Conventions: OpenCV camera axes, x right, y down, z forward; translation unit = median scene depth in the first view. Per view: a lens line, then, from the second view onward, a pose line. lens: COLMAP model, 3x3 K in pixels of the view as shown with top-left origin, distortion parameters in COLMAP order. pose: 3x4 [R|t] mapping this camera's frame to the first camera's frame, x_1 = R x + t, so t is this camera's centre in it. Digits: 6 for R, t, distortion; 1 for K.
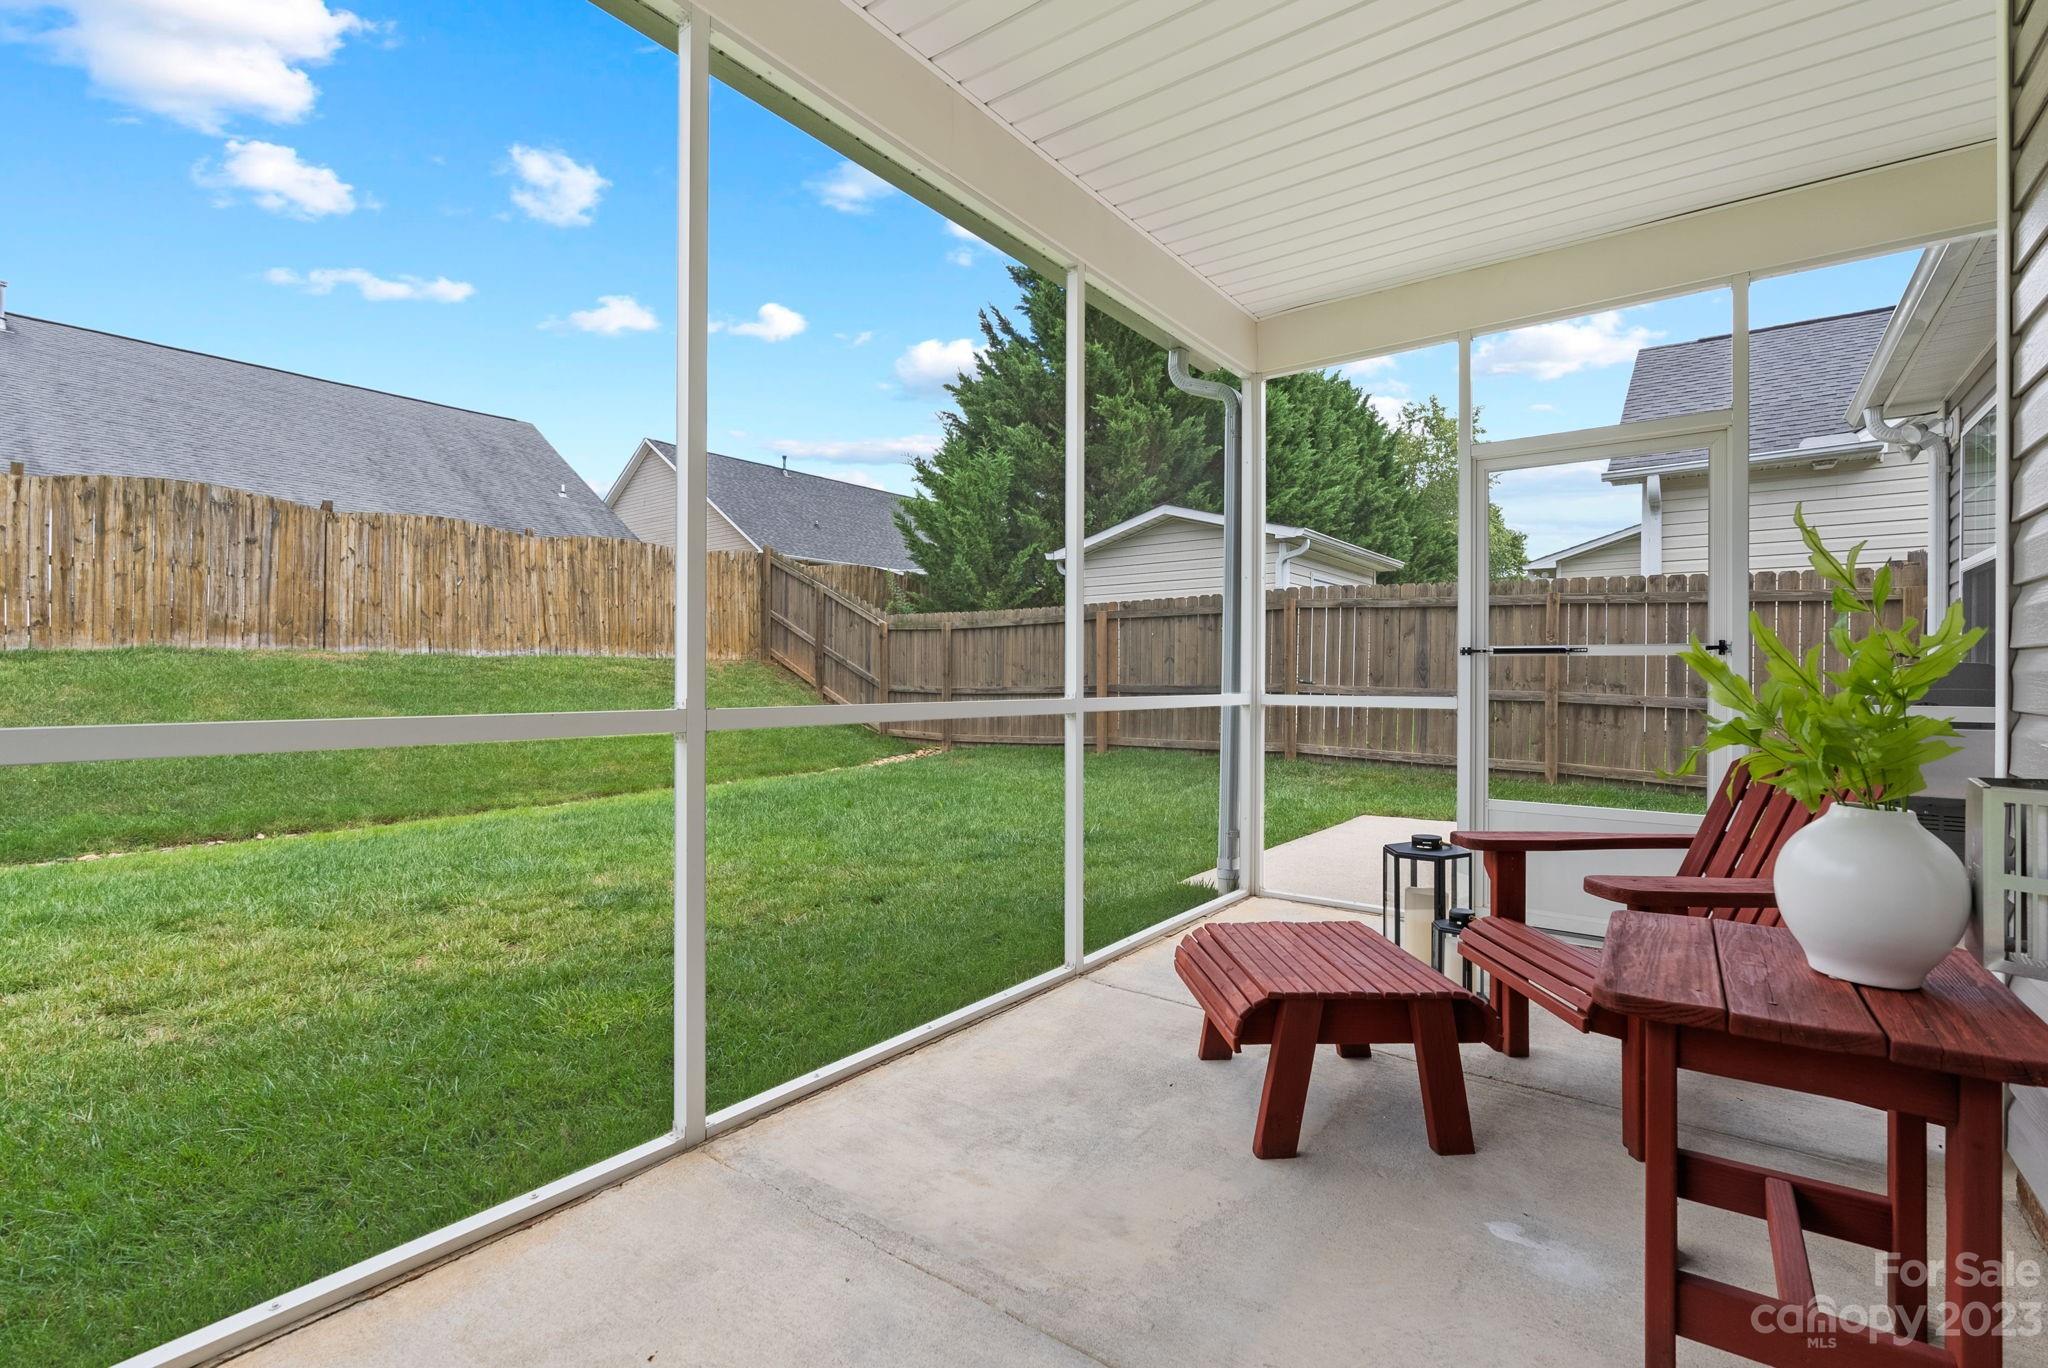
lens RADIAL K [[928.0, 0, 1019.2], [0, 928.0, 676.7], [0, 0, 1]] dist [-0.002202, -0.000127]
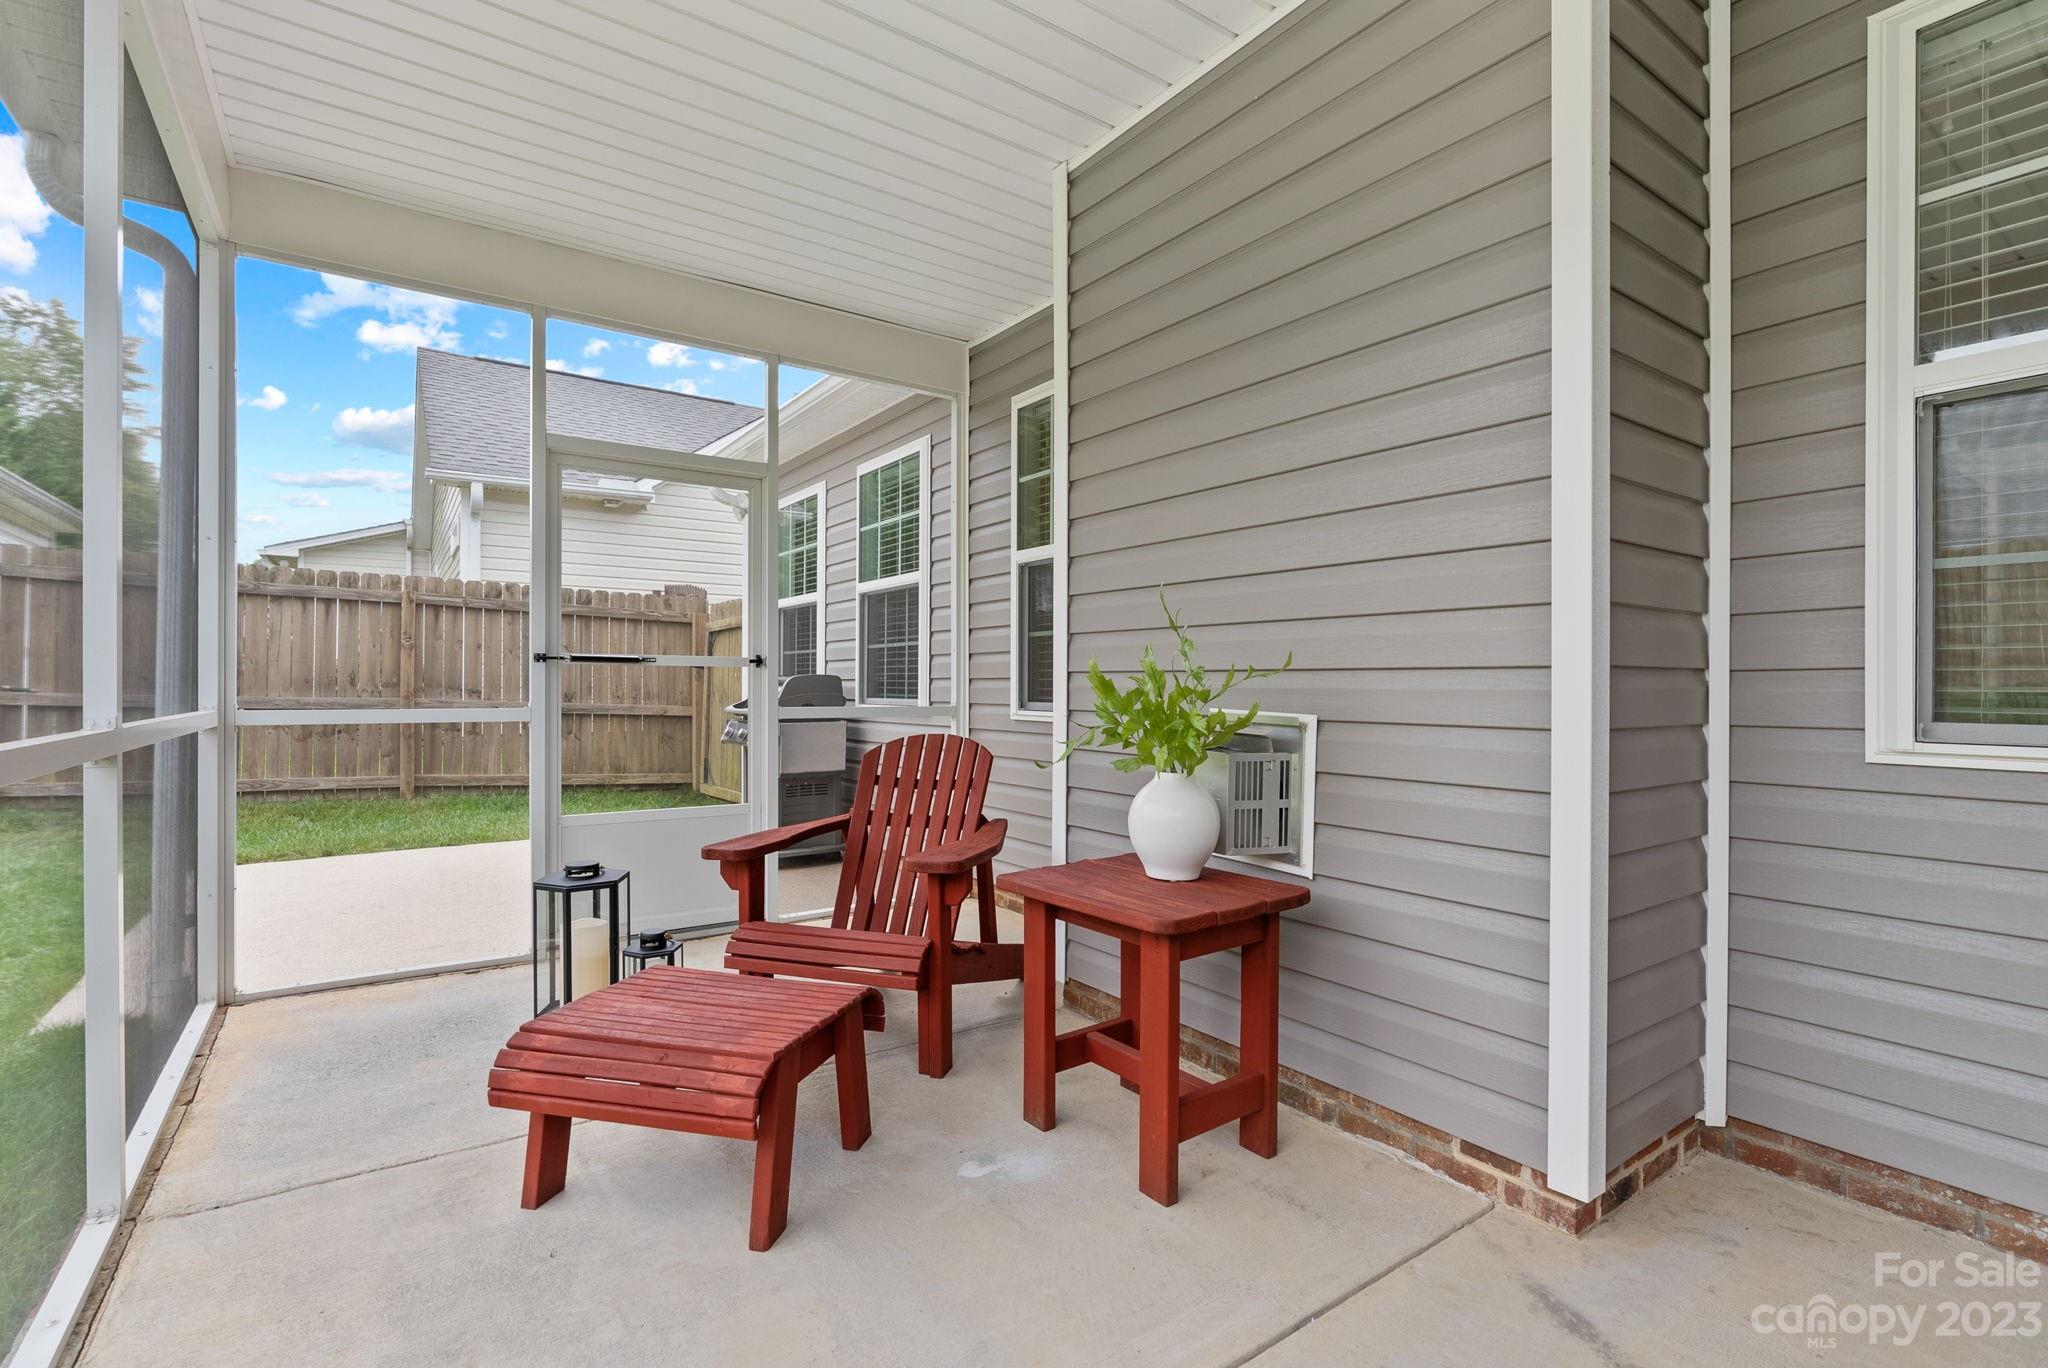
lens RADIAL K [[945.1, 0, 1024.0], [0, 945.1, 684.0], [0, 0, 1]] dist [-0.003711, -0.000534]
pose [[0.304853, -0.002495, 0.952396, -0.225068], [-0.002880, 0.999990, 0.003542, -0.005340], [-0.952395, -0.003822, 0.304842, 0.226564]]
